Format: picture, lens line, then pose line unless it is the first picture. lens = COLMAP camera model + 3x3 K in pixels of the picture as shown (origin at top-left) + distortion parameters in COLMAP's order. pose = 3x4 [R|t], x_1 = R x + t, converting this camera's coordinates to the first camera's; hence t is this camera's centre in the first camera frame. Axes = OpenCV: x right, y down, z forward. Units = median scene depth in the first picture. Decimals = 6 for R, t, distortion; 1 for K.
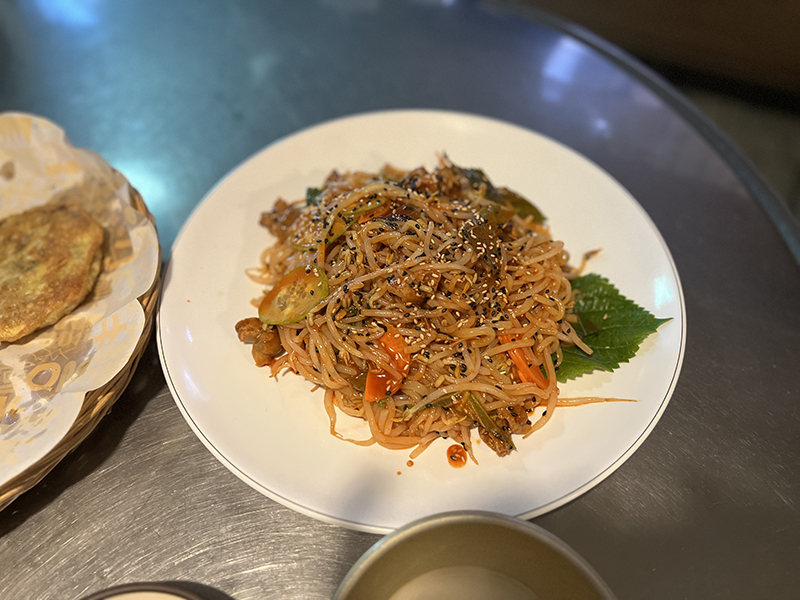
lens RADIAL K [[631.6, 0, 400.0], [0, 631.6, 300.0], [0, 0, 1]] dist [0.079172, -0.208935]
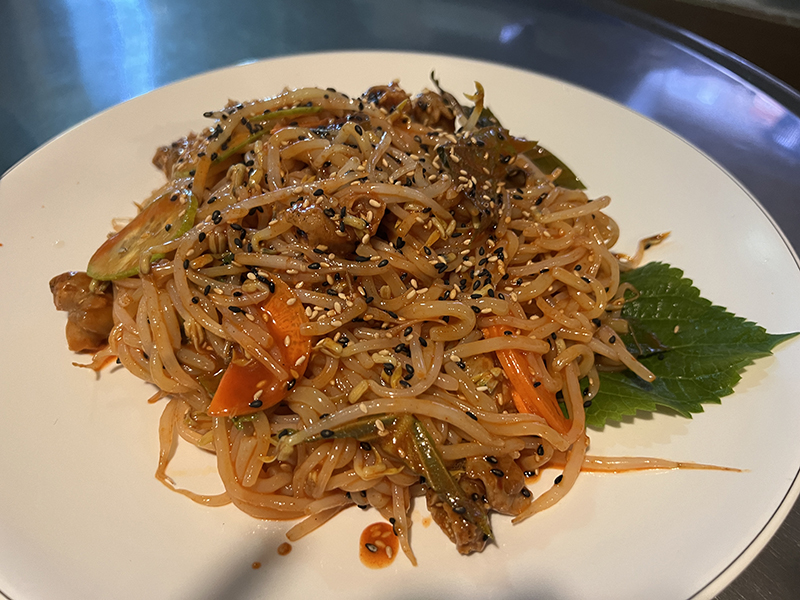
lens RADIAL K [[642.2, 0, 400.0], [0, 642.2, 300.0], [0, 0, 1]] dist [0.002876, -0.017313]
pose [[0.994337, 0.086685, -0.061472, 0.117592], [-0.095035, 0.984207, -0.149345, 0.124603], [0.047555, 0.154341, 0.986872, 0.450377]]
